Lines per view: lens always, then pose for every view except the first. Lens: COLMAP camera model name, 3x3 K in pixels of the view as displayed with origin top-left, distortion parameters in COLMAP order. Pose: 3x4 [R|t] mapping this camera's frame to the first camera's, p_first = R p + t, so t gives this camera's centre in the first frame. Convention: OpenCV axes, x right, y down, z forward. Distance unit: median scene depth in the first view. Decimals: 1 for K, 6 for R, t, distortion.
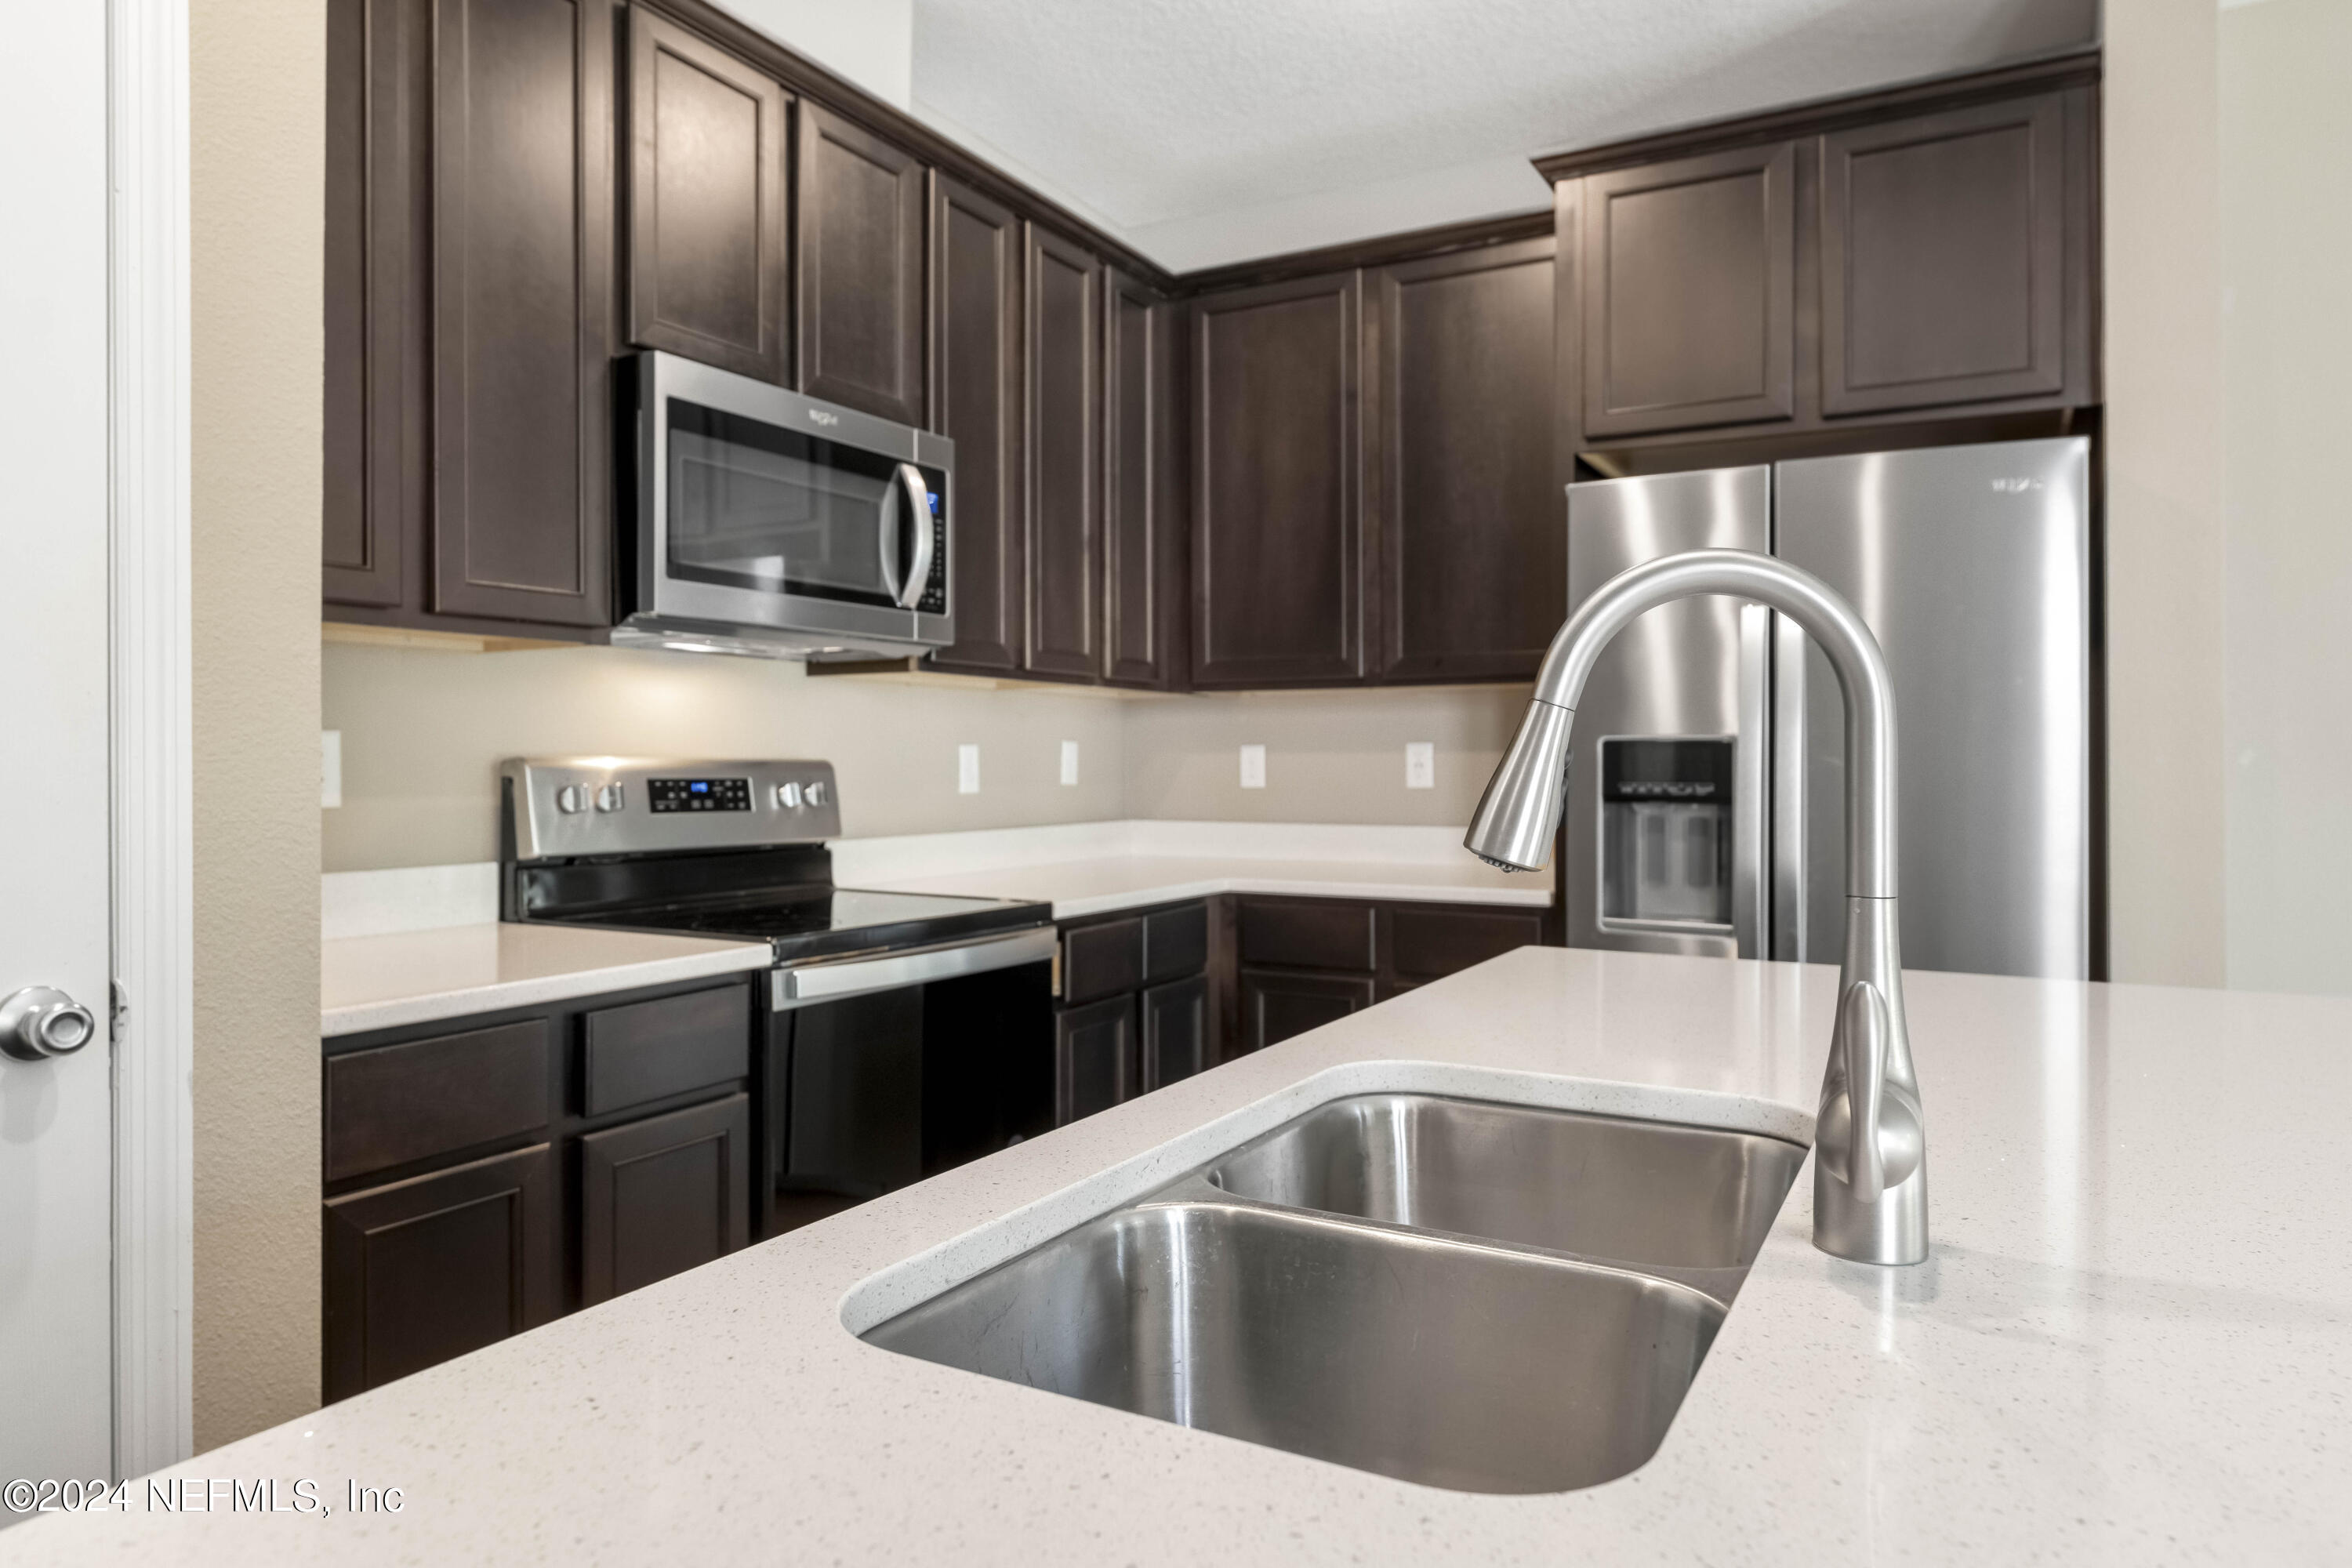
lens RADIAL K [[1506.8, 0, 1156.1], [0, 1506.8, 751.8], [0, 0, 1]] dist [0.005753, -0.001255]
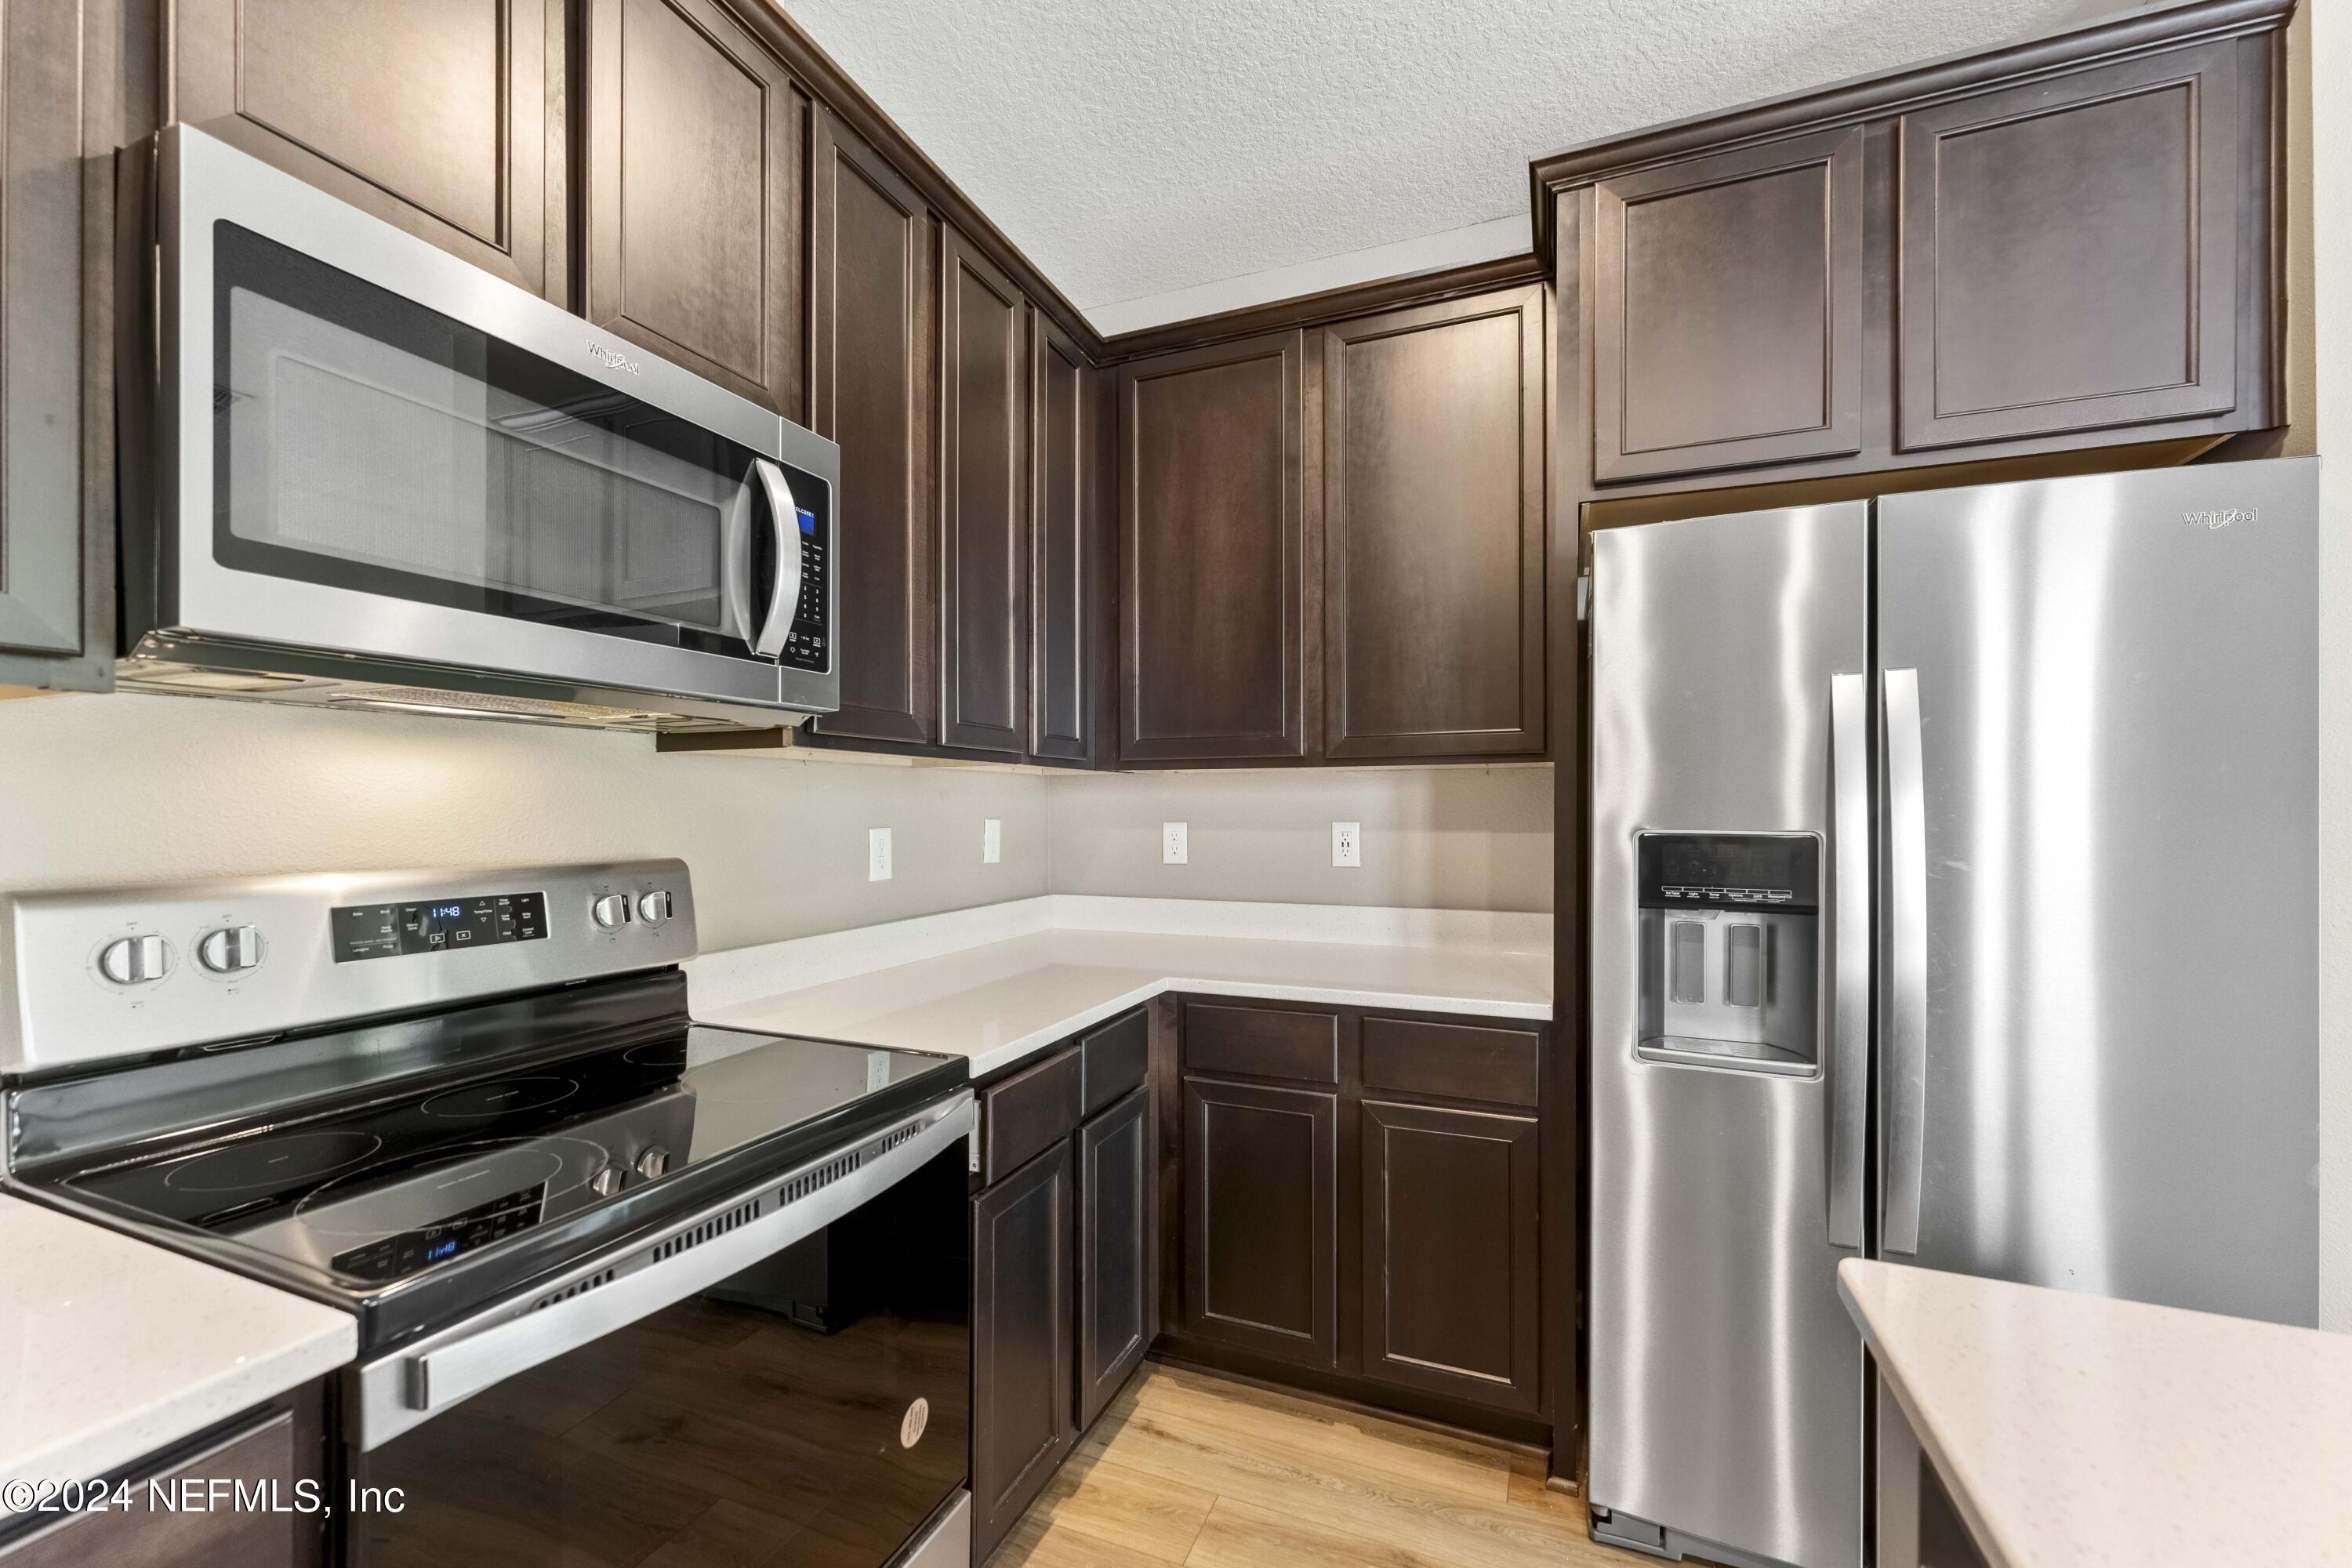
lens RADIAL K [[954.9, 0, 1162.6], [0, 954.9, 798.7], [0, 0, 1]] dist [-0.006086, 0.001195]
pose [[0.993197, 0.000995, 0.116445, -0.027604], [-0.000728, 0.999997, -0.002331, -0.025995], [-0.116447, 0.002230, 0.993194, 0.503802]]
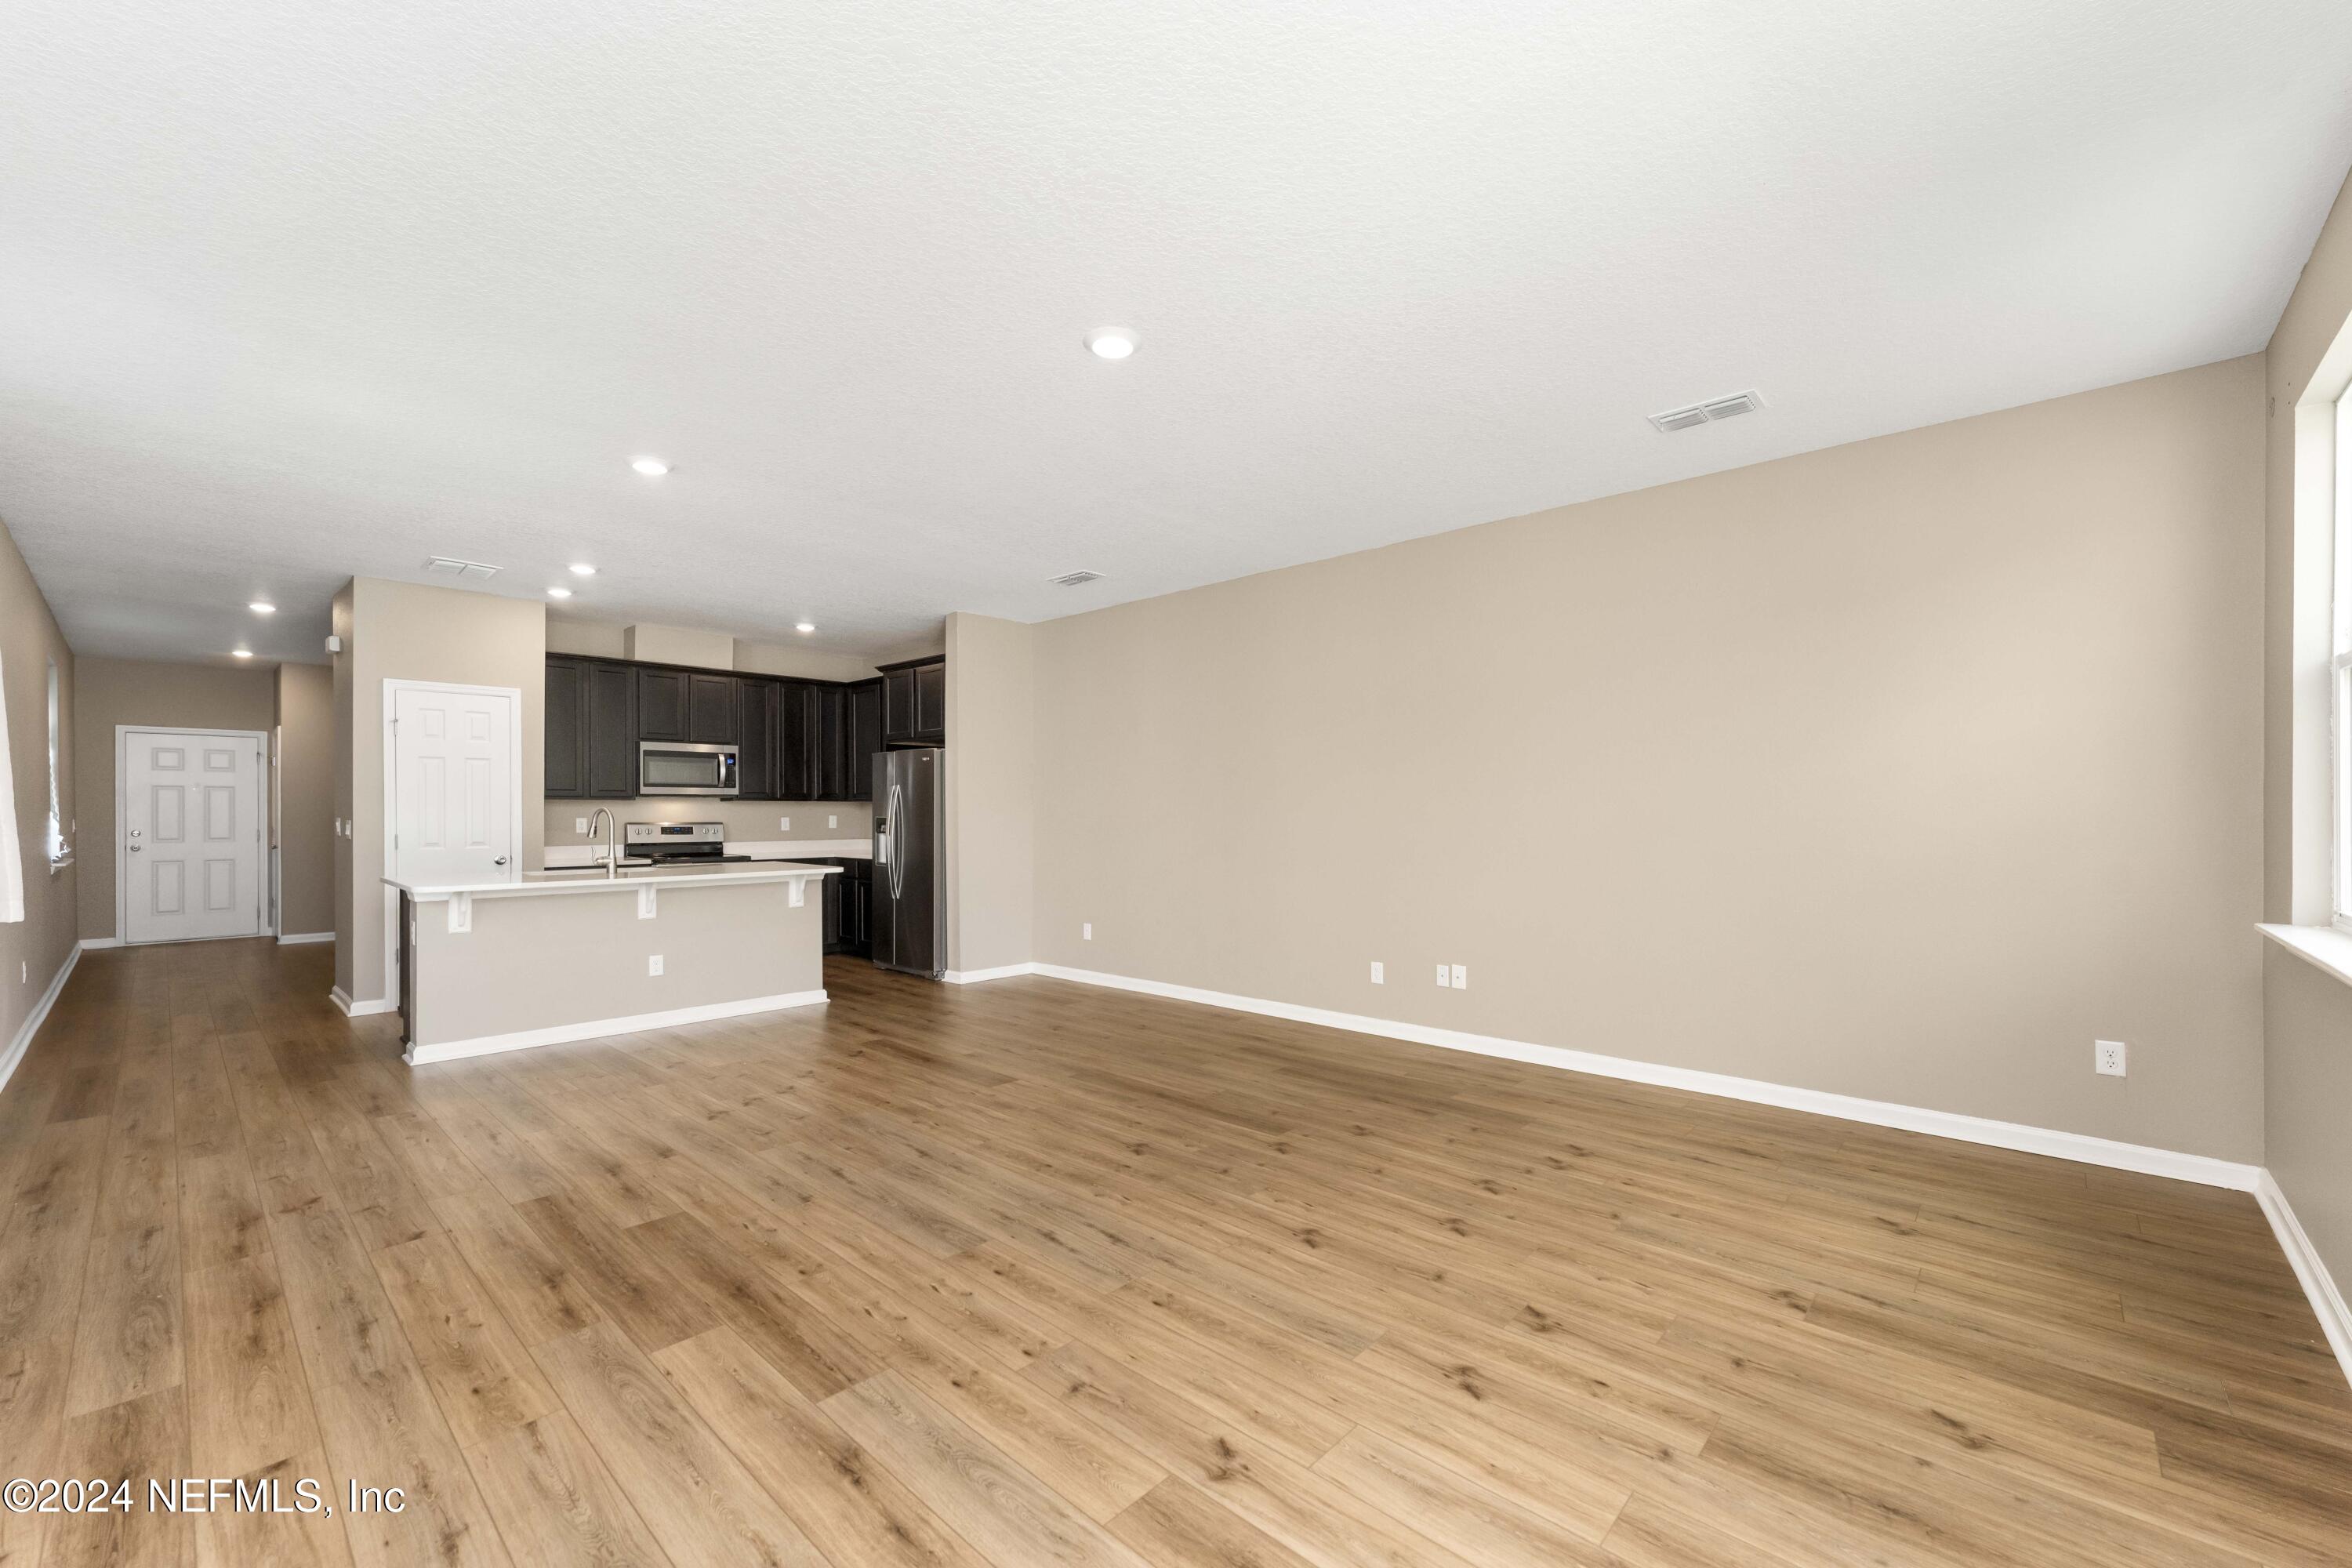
lens RADIAL K [[954.9, 0, 1134.3], [0, 954.9, 810.4], [0, 0, 1]] dist [-0.006086, 0.001195]
pose [[0.964821, -0.001491, -0.262902, 1.632881], [0.003381, 0.999972, 0.006735, -0.042269], [0.262885, -0.007387, 0.964799, -1.272963]]
